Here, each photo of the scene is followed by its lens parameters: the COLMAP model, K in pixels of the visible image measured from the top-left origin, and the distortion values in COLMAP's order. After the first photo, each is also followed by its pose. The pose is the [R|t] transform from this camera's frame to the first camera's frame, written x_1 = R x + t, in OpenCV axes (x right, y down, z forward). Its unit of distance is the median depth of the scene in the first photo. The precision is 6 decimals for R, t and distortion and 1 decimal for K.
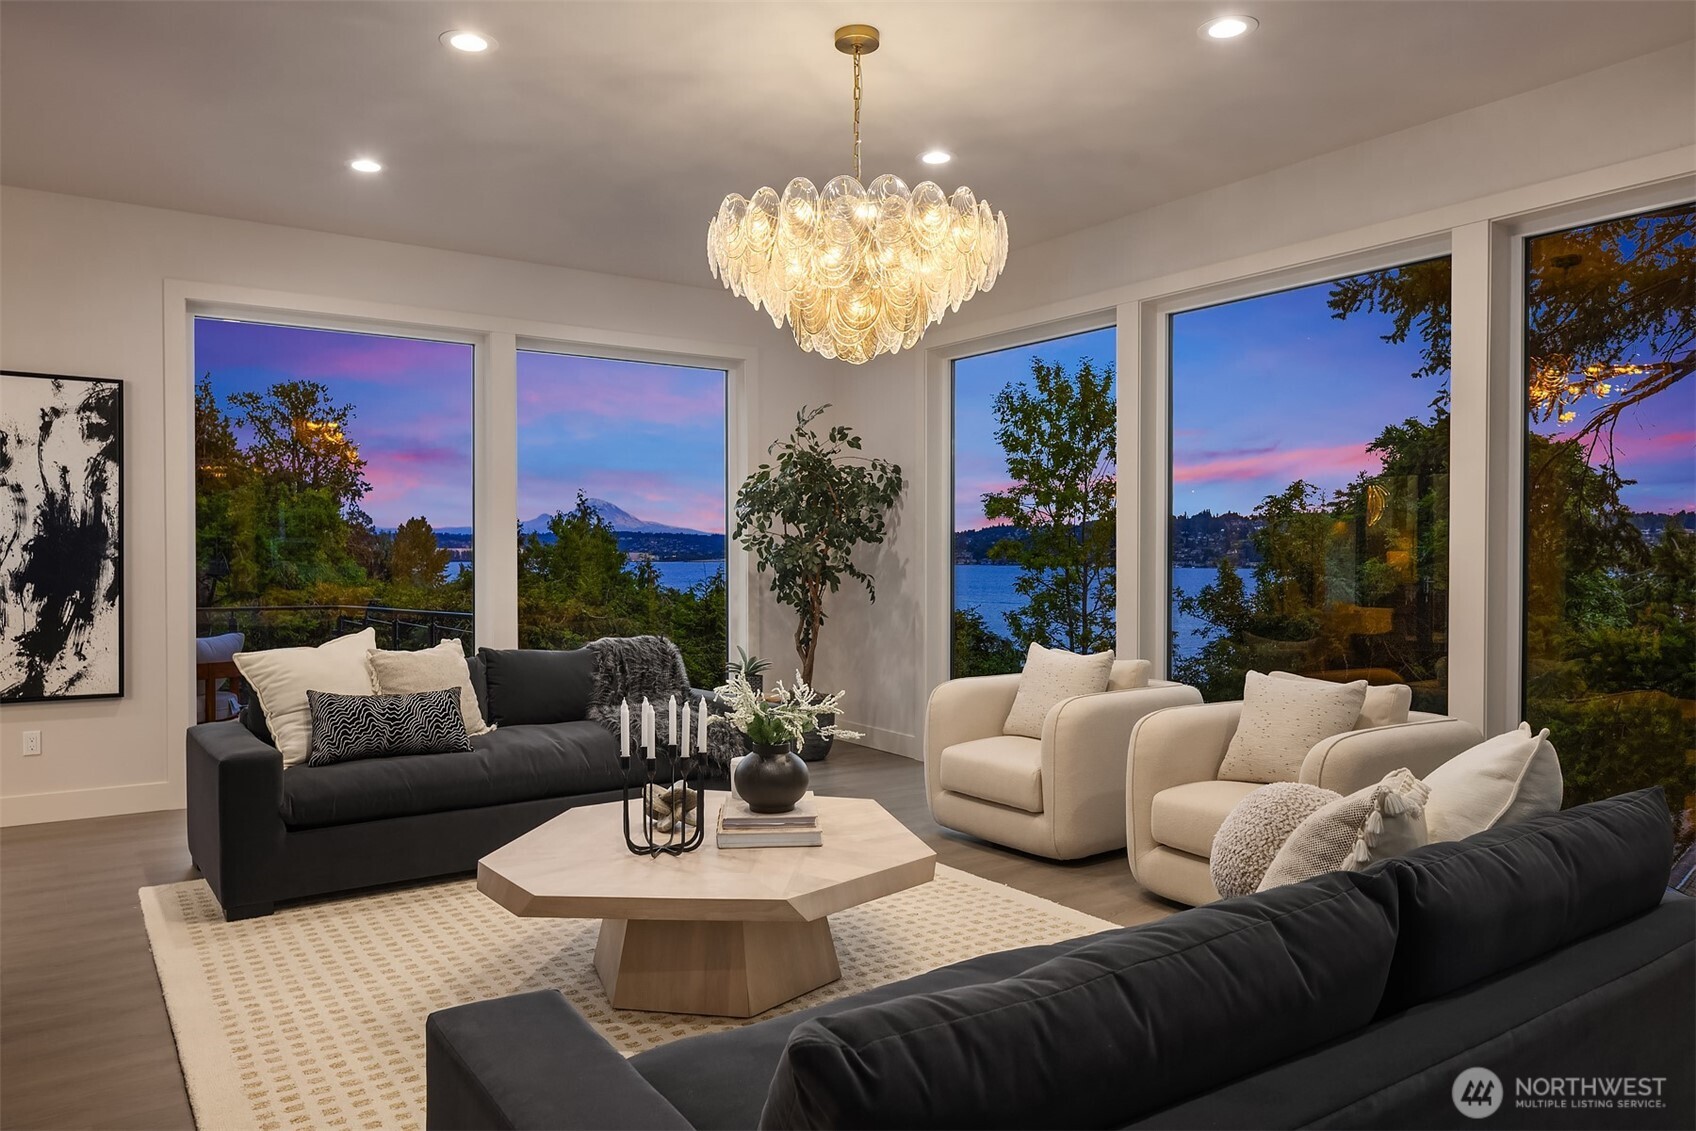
lens RADIAL K [[1177.4, 0, 837.9], [0, 1177.4, 567.2], [0, 0, 1]] dist [-0.044199, 0.005846]
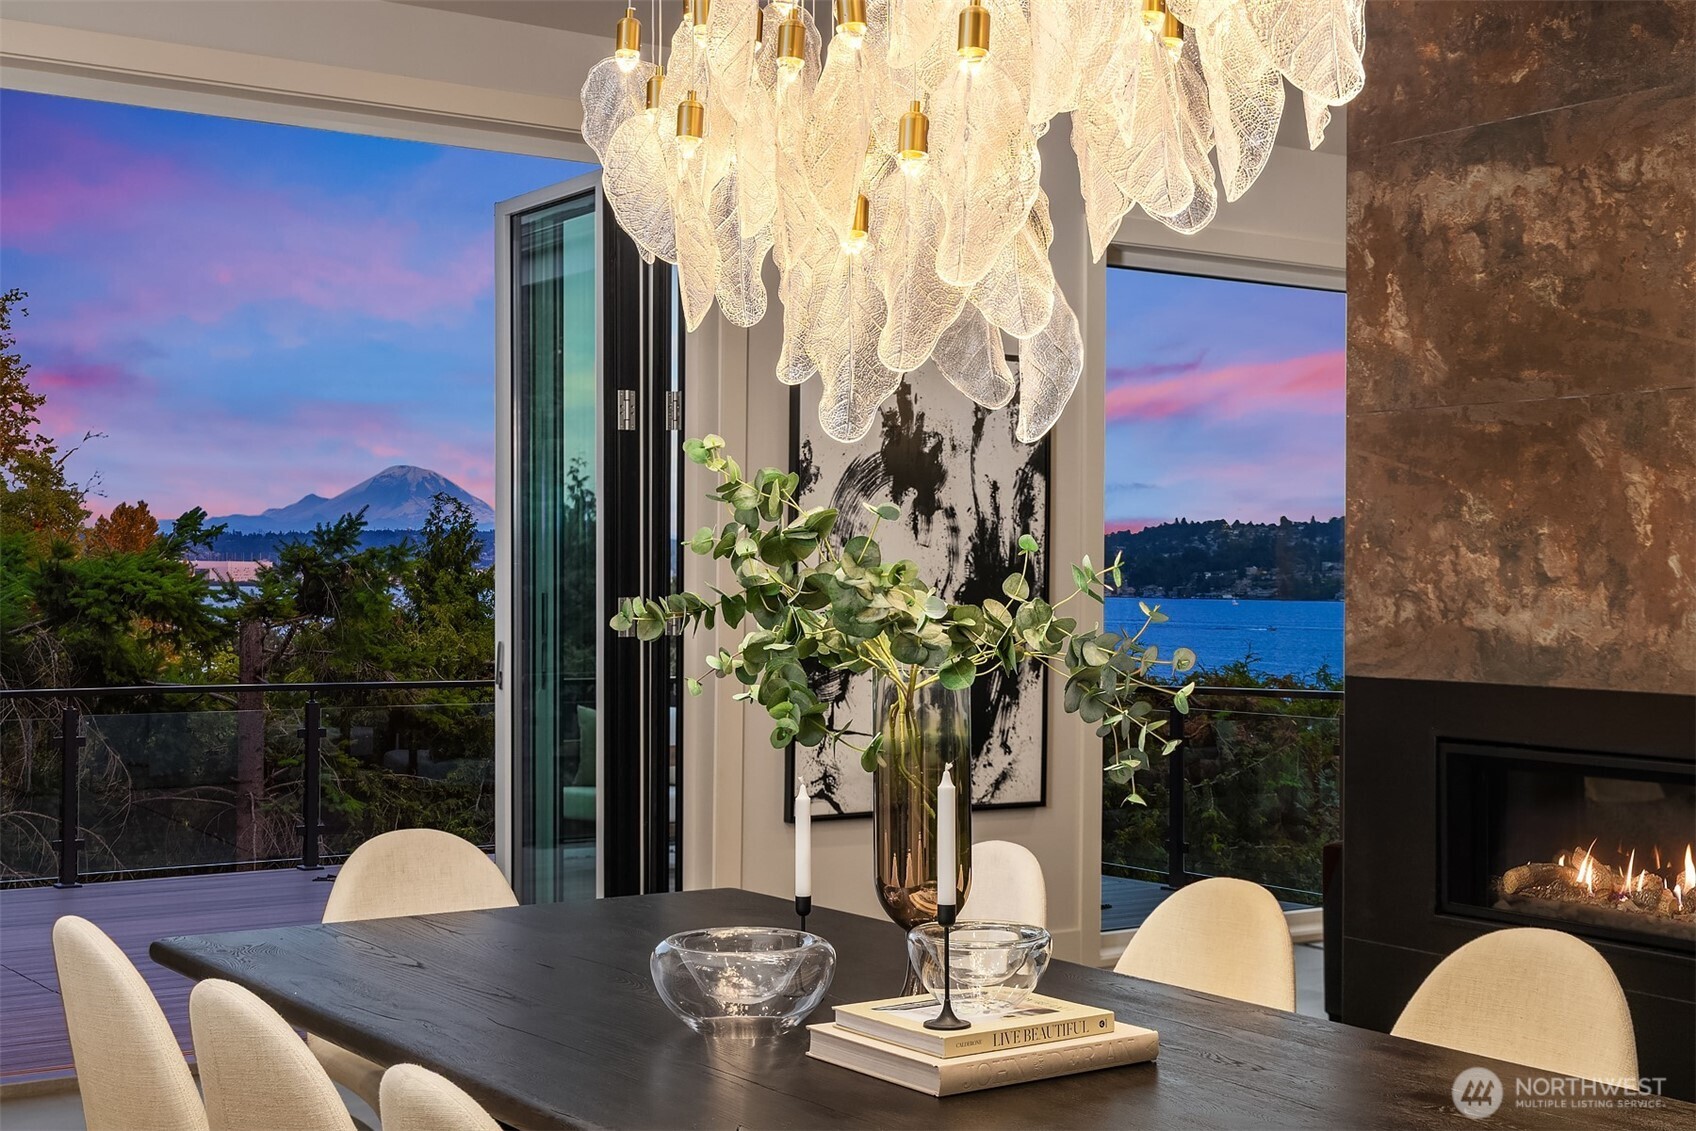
lens RADIAL K [[2187.4, 0, 844.2], [0, 2187.4, 564.6], [0, 0, 1]] dist [0.039426, 0.000000]
pose [[0.999262, 0.005915, 0.037964, -0.811380], [-0.005379, 0.999885, -0.014192, -0.016356], [-0.038043, 0.013978, 0.999178, -0.342696]]
